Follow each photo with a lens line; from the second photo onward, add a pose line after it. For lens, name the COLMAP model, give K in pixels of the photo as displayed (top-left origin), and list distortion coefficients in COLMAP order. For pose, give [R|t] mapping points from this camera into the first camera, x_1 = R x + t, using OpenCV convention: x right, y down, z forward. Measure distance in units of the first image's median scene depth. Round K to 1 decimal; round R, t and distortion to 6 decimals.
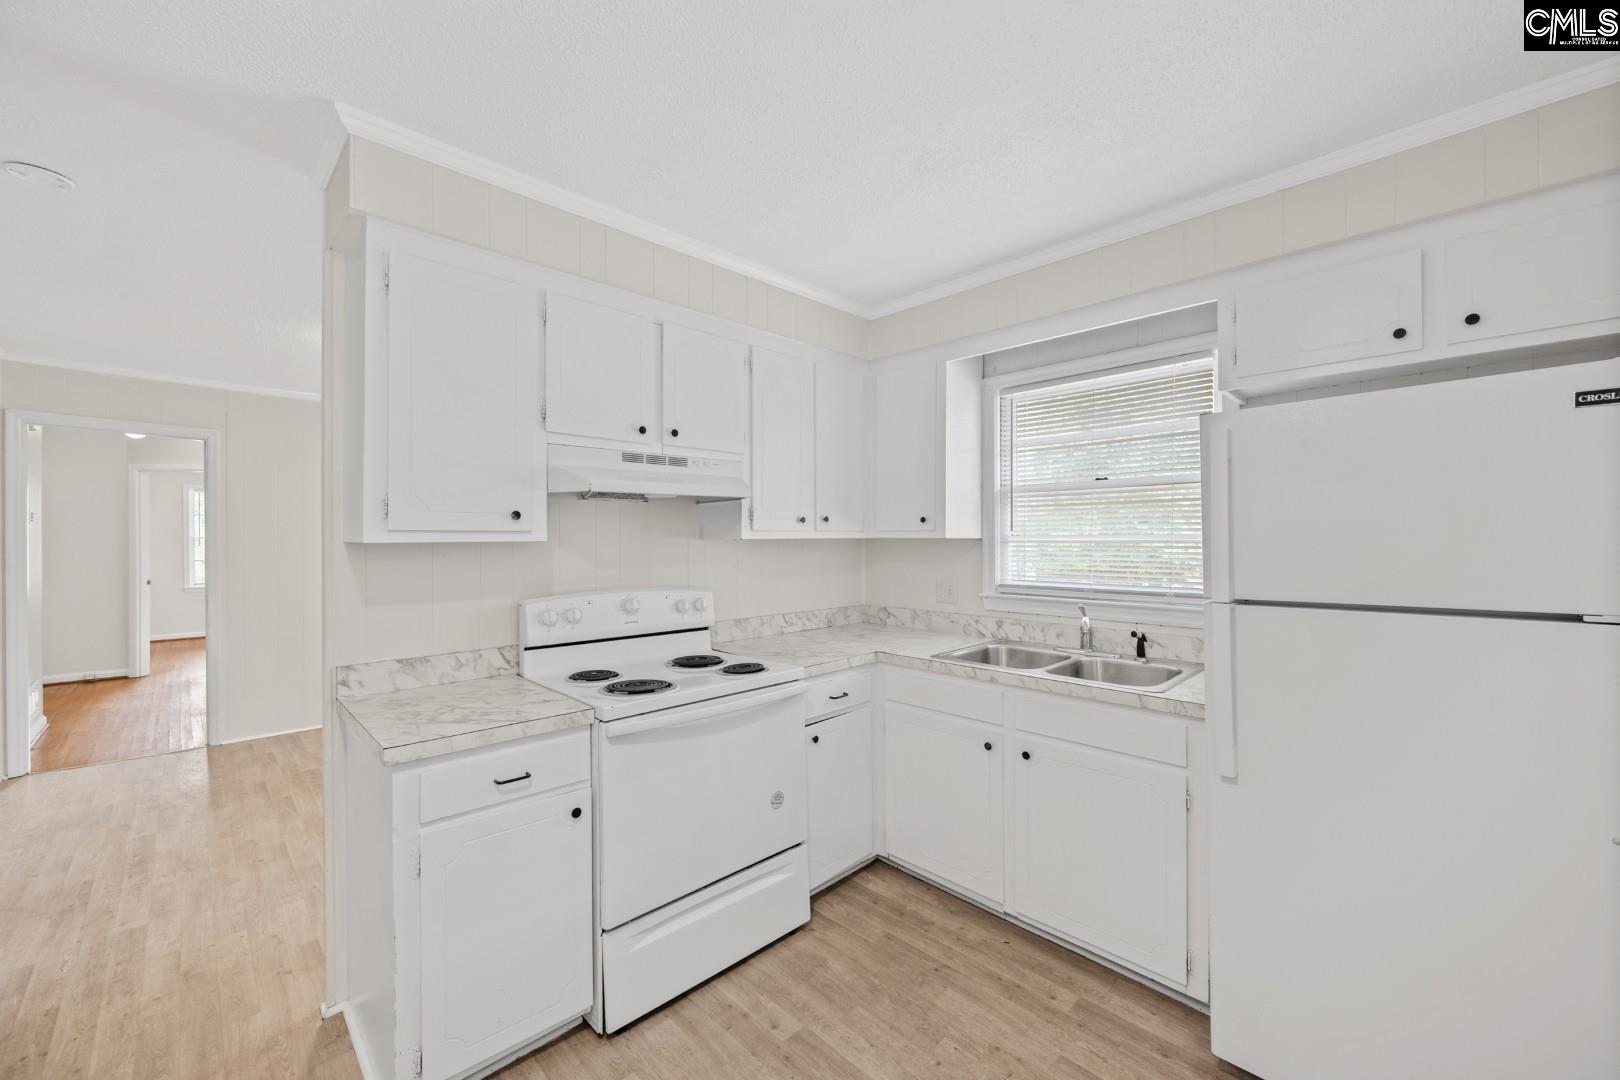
lens RADIAL K [[634.2, 0, 810.0], [0, 634.2, 540.0], [0, 0, 1]] dist [-0.000153, 0.000193]
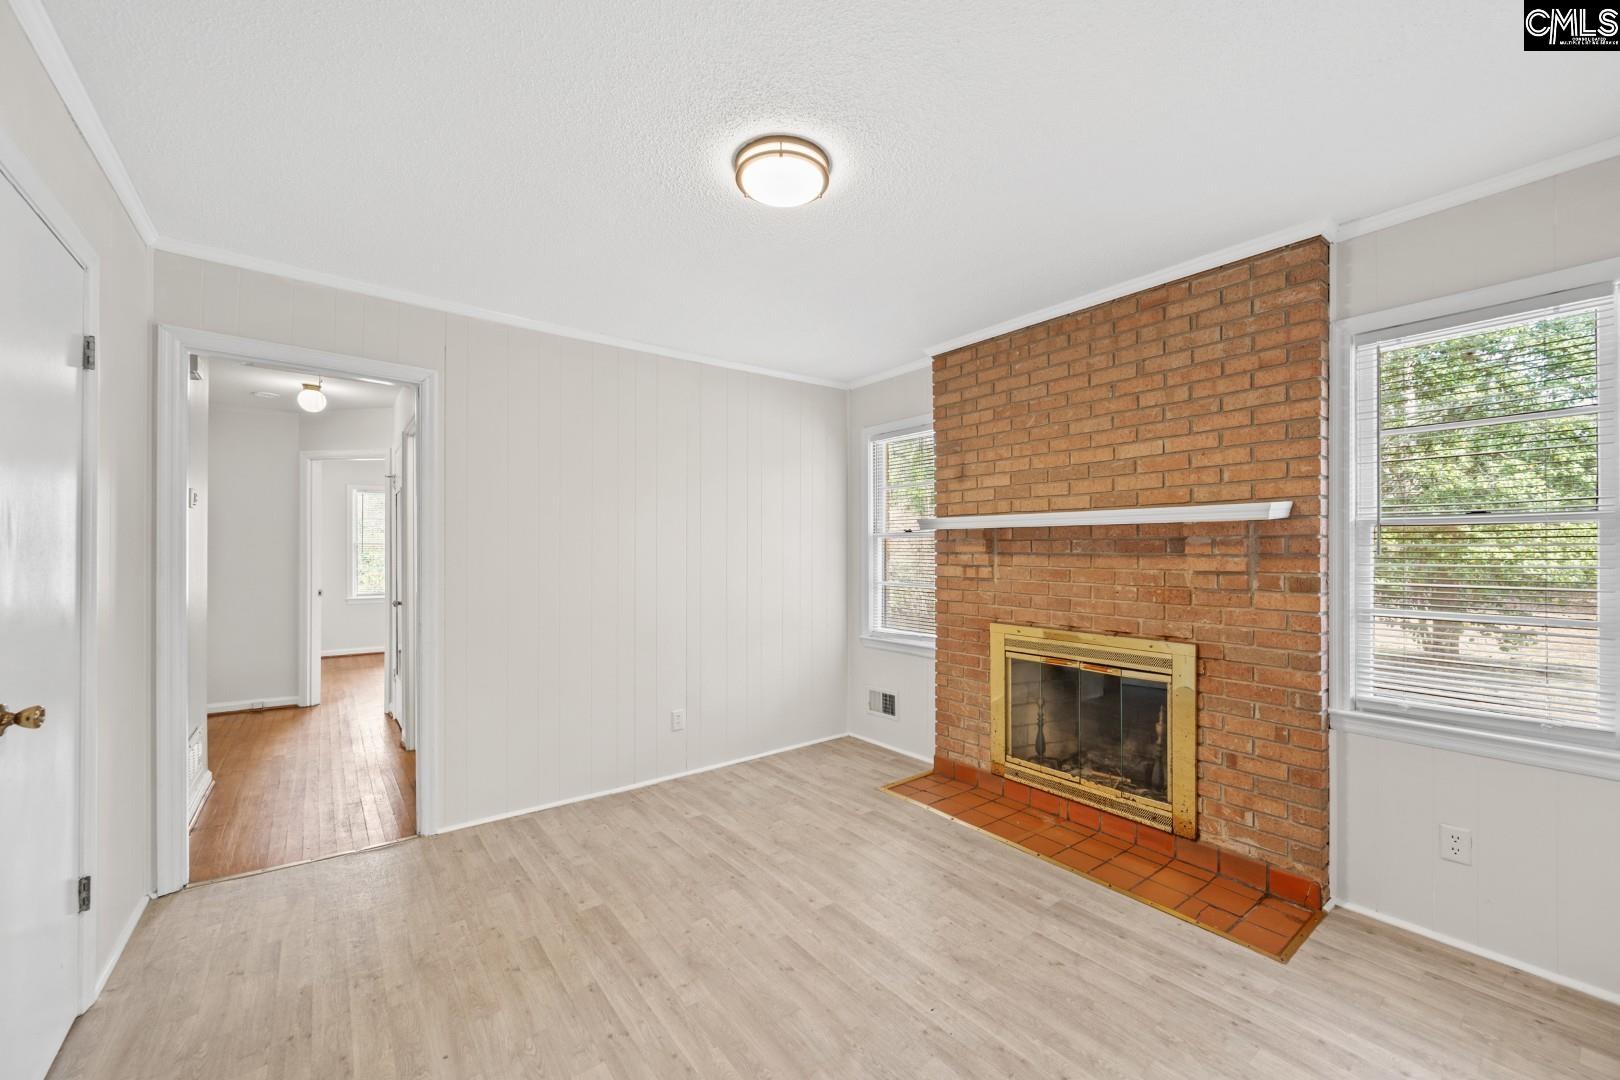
lens RADIAL K [[633.0, 0, 812.5], [0, 633.0, 550.0], [0, 0, 1]] dist [-0.001053, 0.000019]
pose [[0.992792, 0.000135, -0.119850, -0.476617], [-0.000986, 0.999975, -0.007035, 0.025074], [0.119846, 0.007102, 0.992767, 0.398131]]
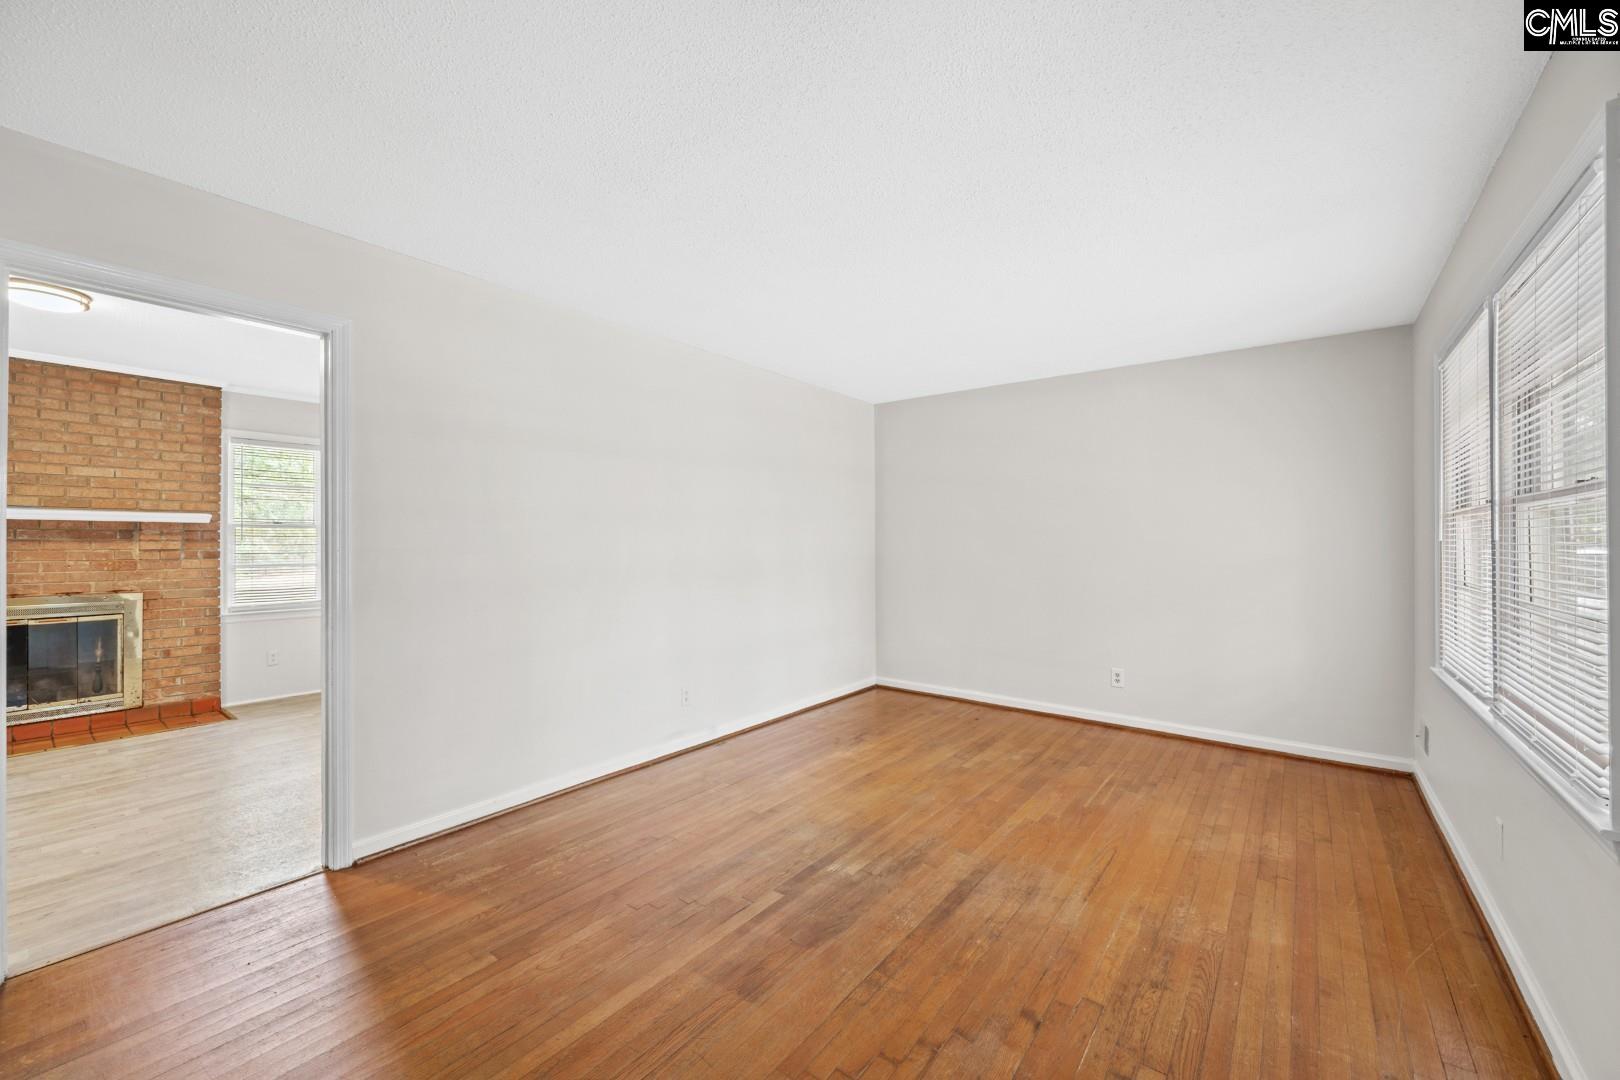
lens RADIAL K [[634.2, 0, 810.0], [0, 634.2, 540.0], [0, 0, 1]] dist [-0.000153, 0.000193]
pose [[-0.134629, 0.000934, 0.990896, -1.399459], [0.003984, 0.999992, -0.000402, 0.029668], [-0.990888, 0.003894, -0.134632, 0.086174]]
